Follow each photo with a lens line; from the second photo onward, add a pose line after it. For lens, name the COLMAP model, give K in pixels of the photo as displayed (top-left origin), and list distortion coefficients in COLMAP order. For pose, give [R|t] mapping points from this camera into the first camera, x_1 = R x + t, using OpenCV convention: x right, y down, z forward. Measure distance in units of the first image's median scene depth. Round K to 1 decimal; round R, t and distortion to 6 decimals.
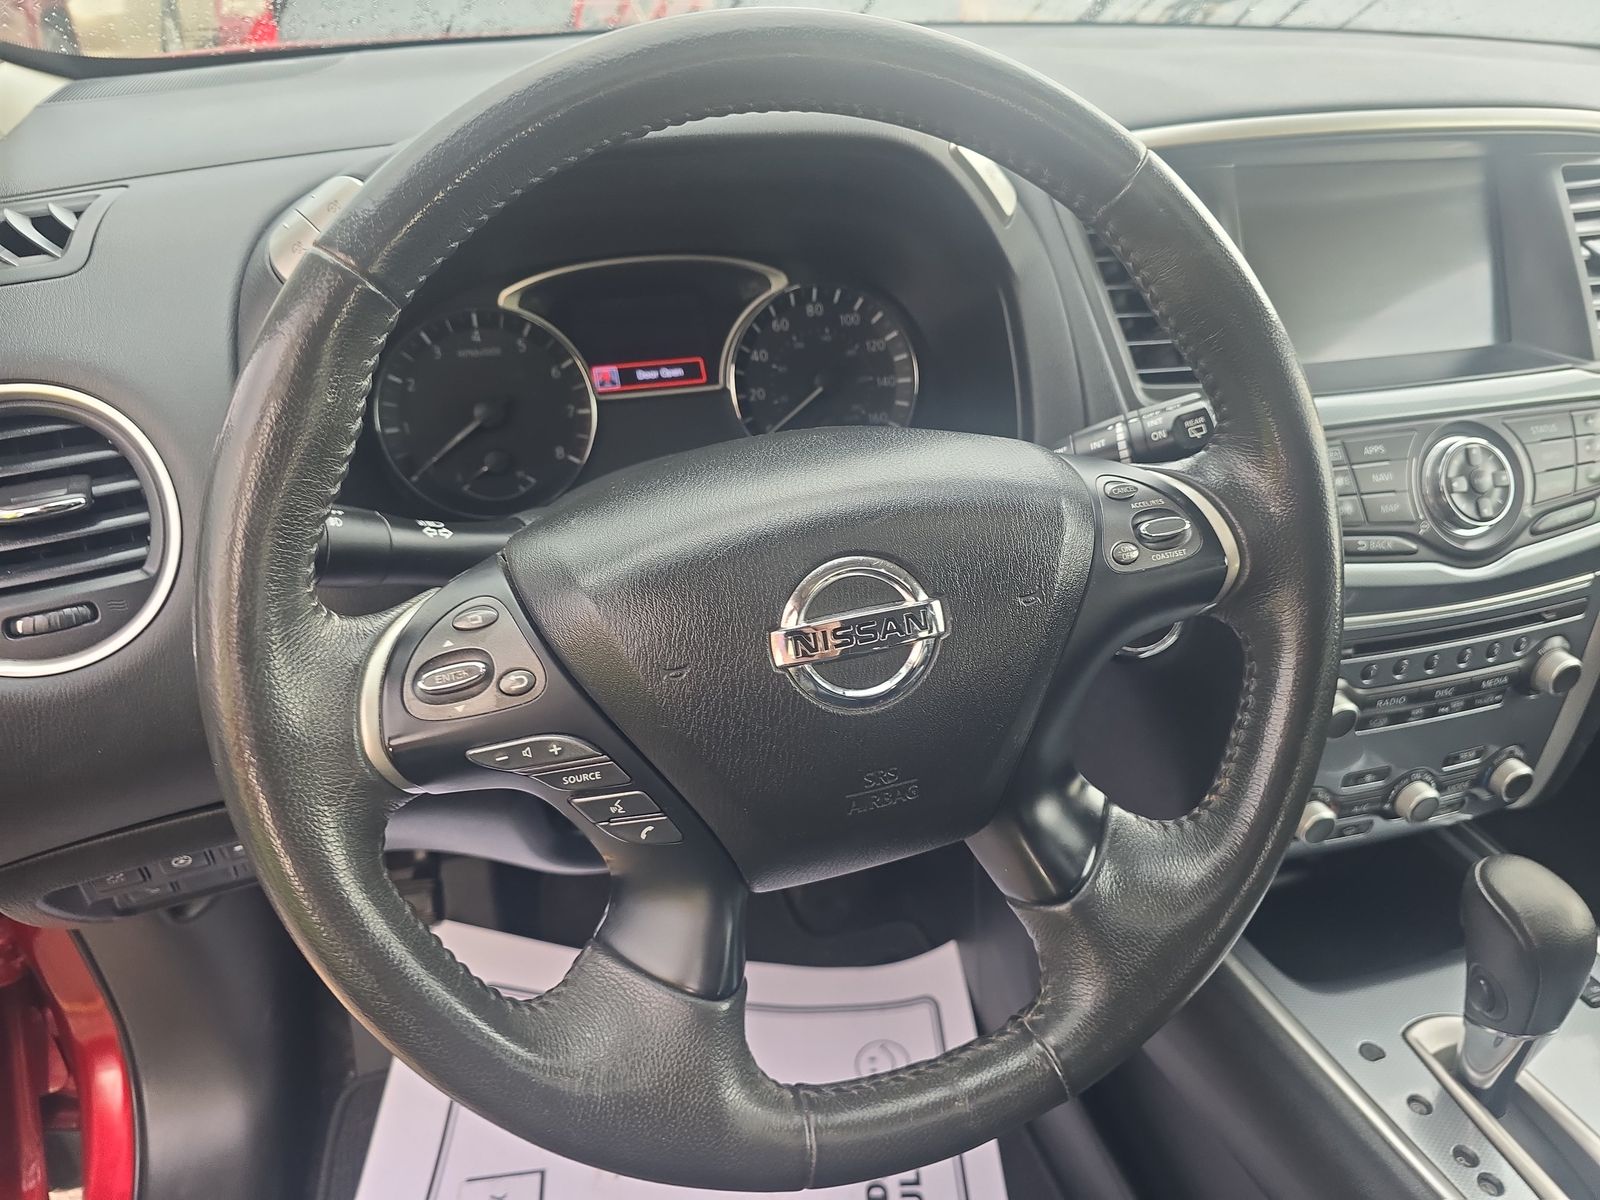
lens RADIAL K [[1095.0, 0, 800.0], [0, 1095.0, 600.0], [0, 0, 1]] dist [0.042409, -0.046397]
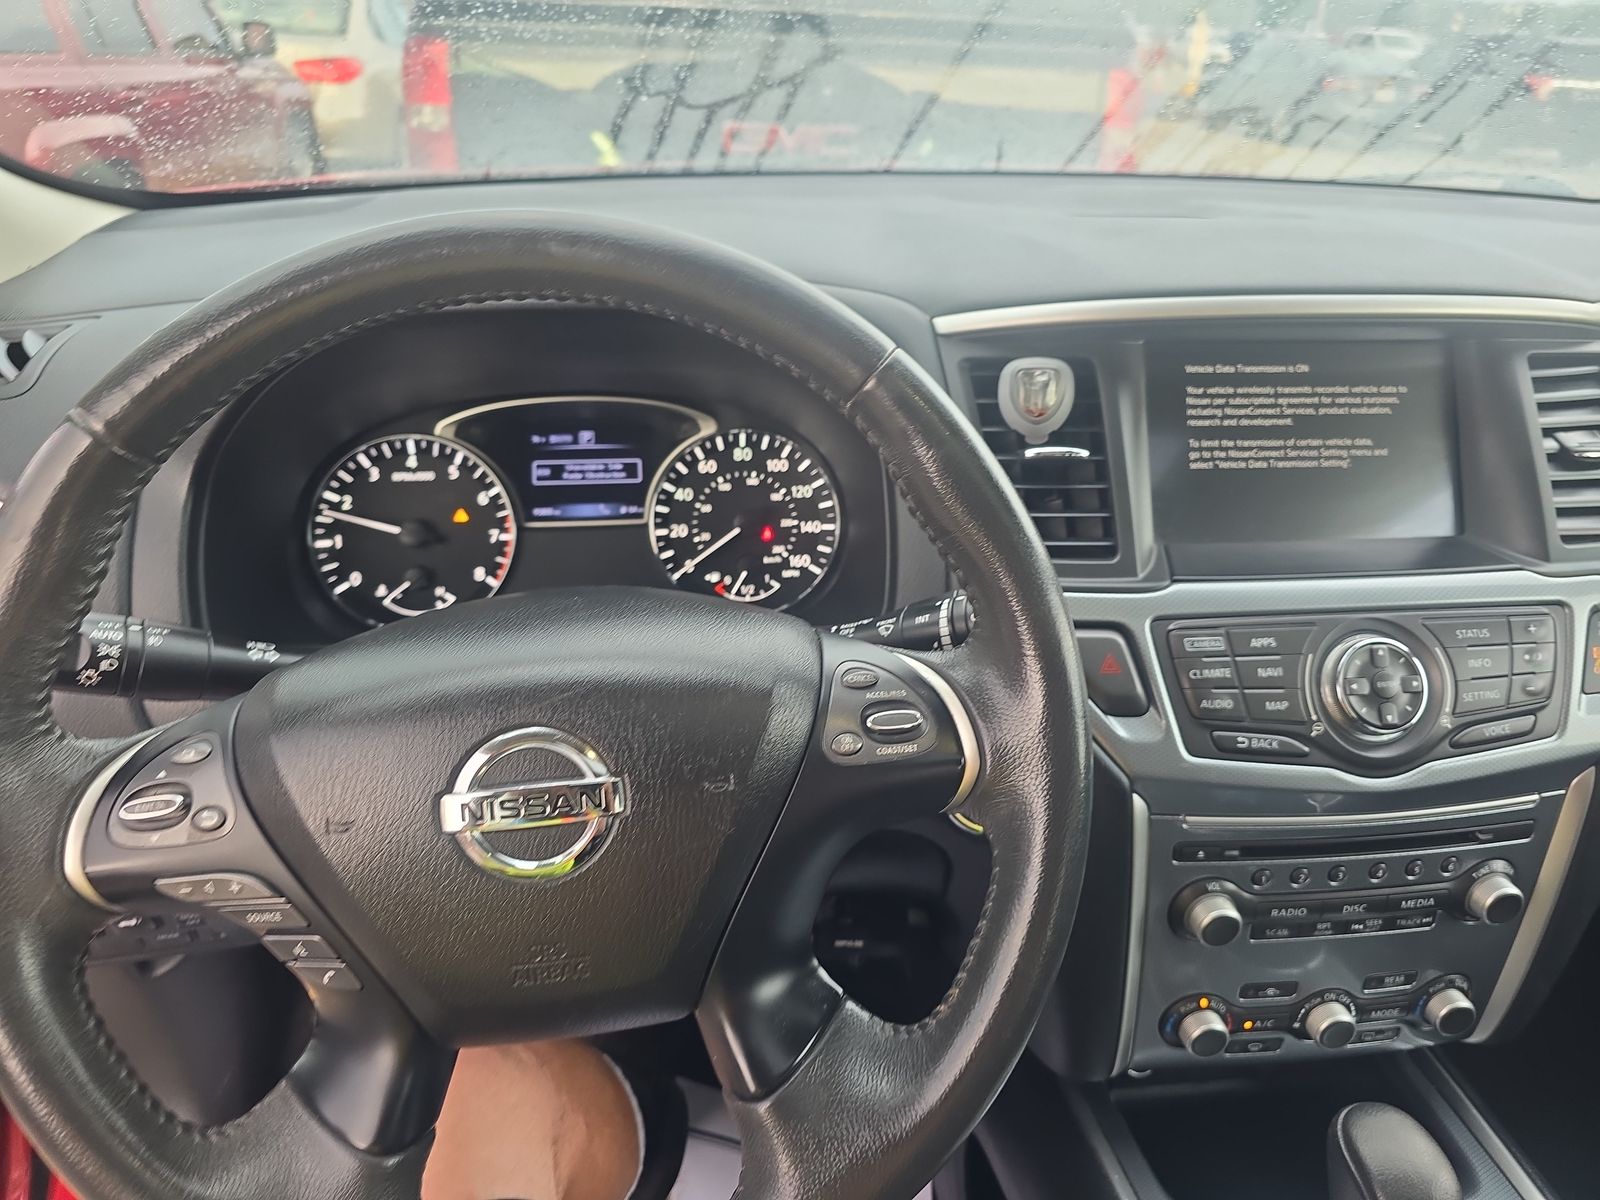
lens RADIAL K [[1098.9, 0, 794.3], [0, 1098.9, 606.1], [0, 0, 1]] dist [0.052313, -0.054870]
pose [[0.986775, 0.080266, -0.140830, 0.229496], [-0.091495, 0.992965, -0.075157, -0.052818], [0.133807, 0.087048, 0.987177, 0.003161]]
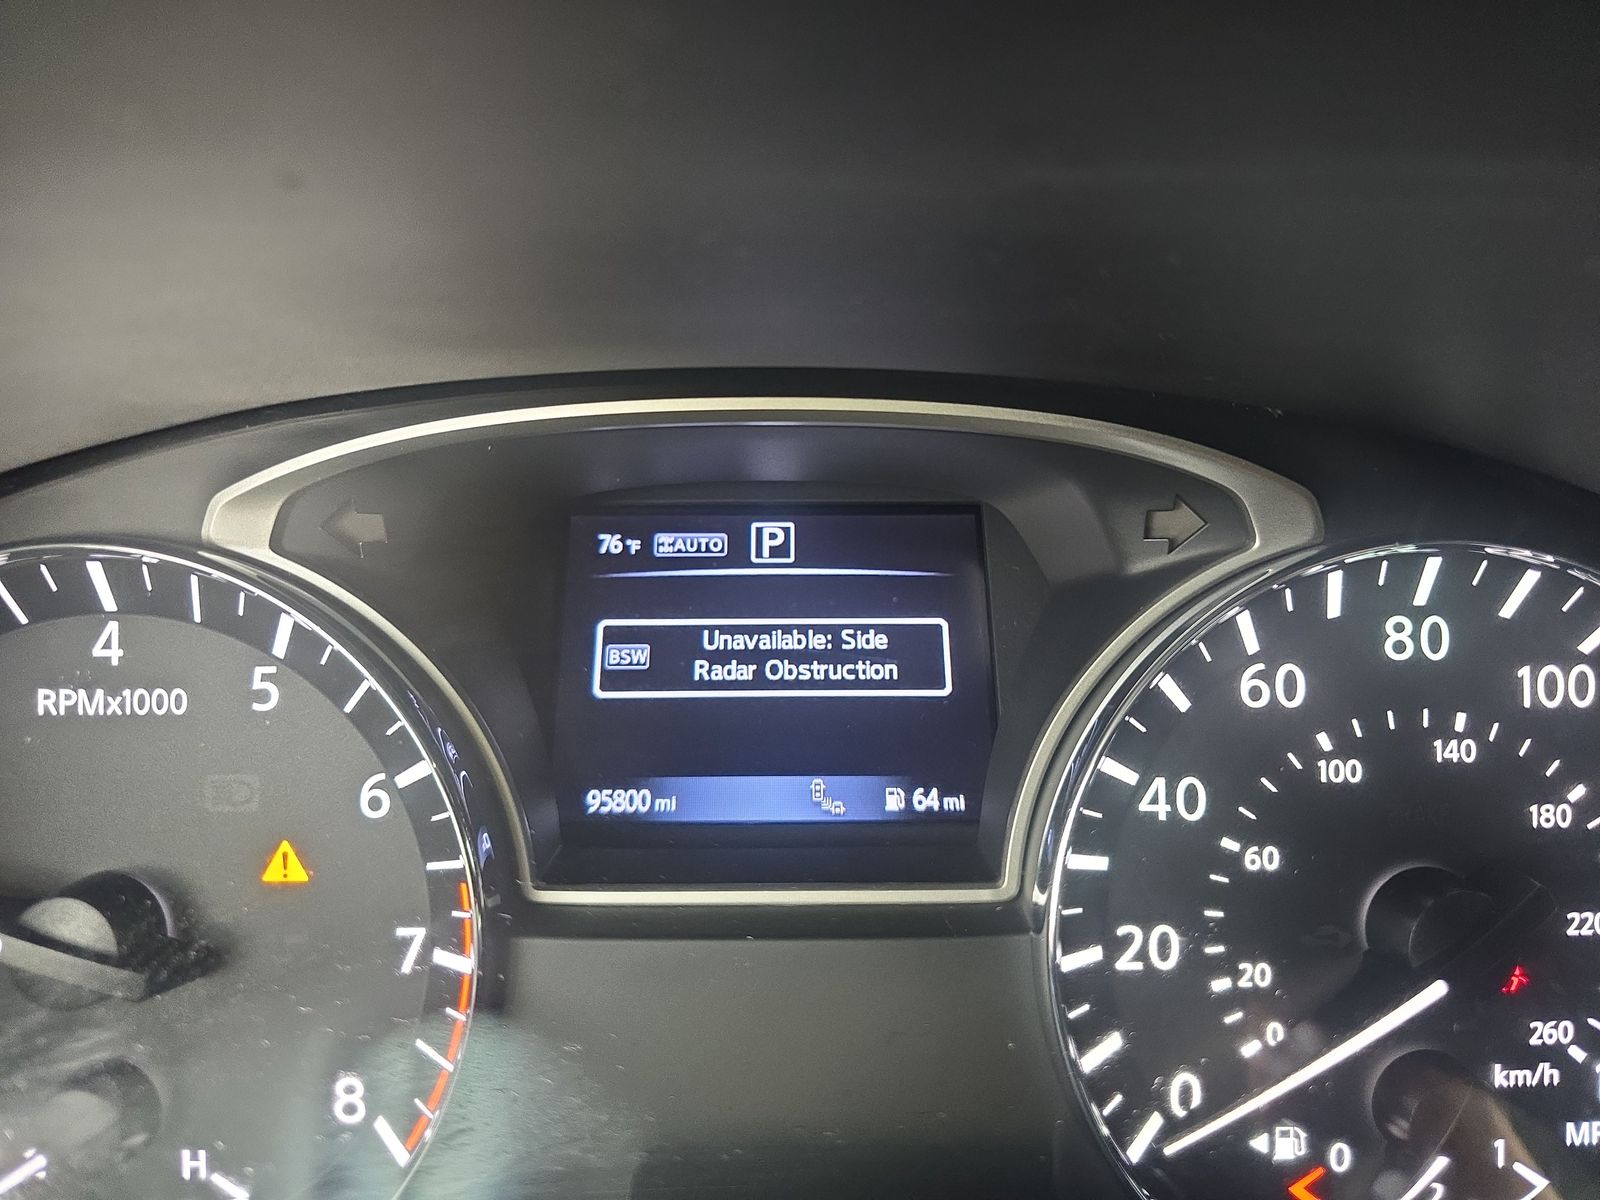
lens RADIAL K [[1075.1, 0, 800.0], [0, 1075.1, 600.0], [0, 0, 1]] dist [-0.000443, -0.042846]
pose [[0.961920, 0.102462, -0.253399, -0.064420], [-0.134383, 0.984578, -0.112013, -0.239122], [0.238014, 0.141800, 0.960855, 0.772272]]
